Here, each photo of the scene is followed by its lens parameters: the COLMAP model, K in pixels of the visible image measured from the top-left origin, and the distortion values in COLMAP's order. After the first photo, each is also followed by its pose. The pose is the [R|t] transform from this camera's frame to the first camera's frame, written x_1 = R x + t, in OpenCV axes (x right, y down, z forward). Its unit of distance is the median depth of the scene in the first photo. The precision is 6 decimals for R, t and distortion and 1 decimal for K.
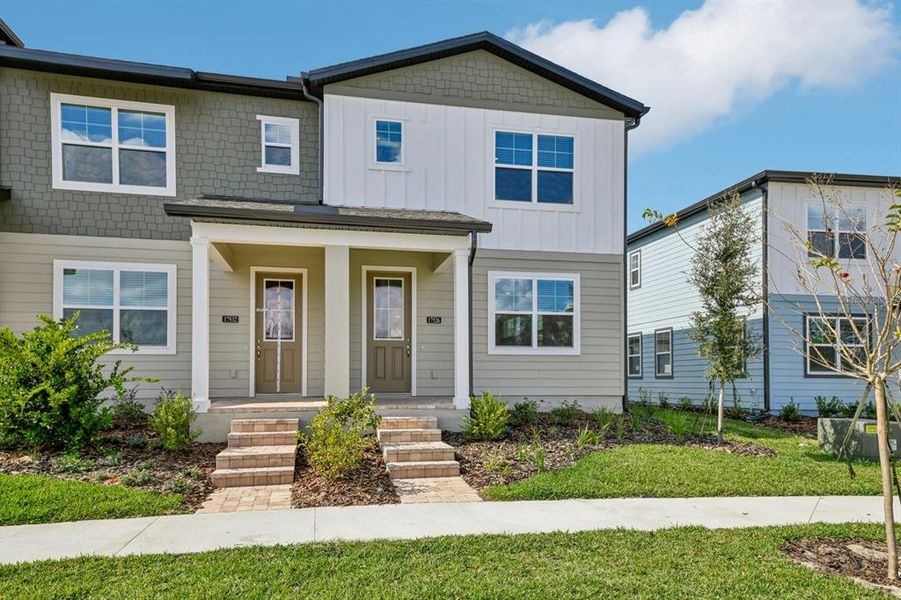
lens RADIAL K [[612.0, 0, 432.2], [0, 612.0, 317.9], [0, 0, 1]] dist [0.102856, -0.000331]
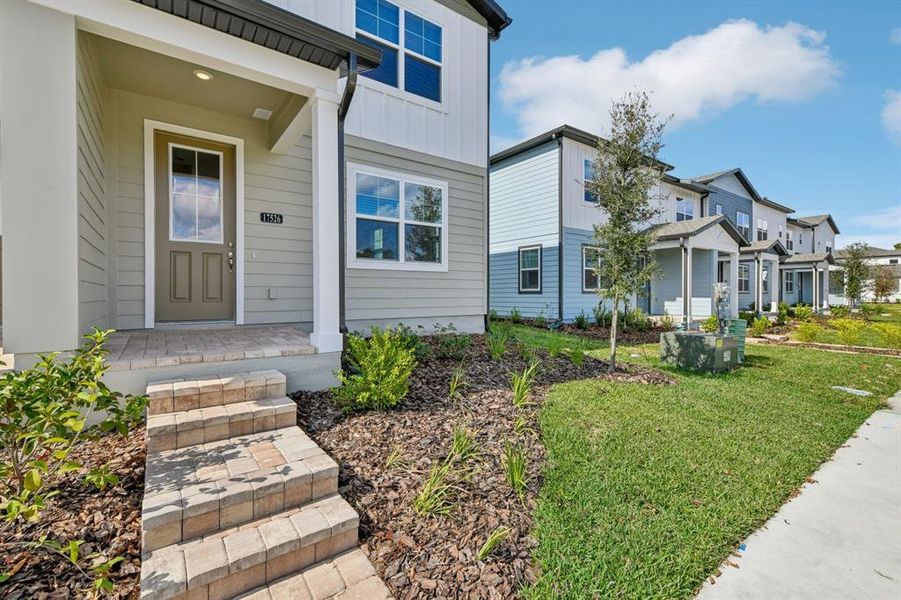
lens RADIAL K [[401.4, 0, 449.9], [0, 401.4, 294.7], [0, 0, 1]] dist [0.004826, 0.000059]
pose [[0.903911, -0.000754, 0.427719, -0.009528], [-0.044310, 0.994453, 0.095394, 0.037240], [-0.425419, -0.105180, 0.898864, 0.463967]]
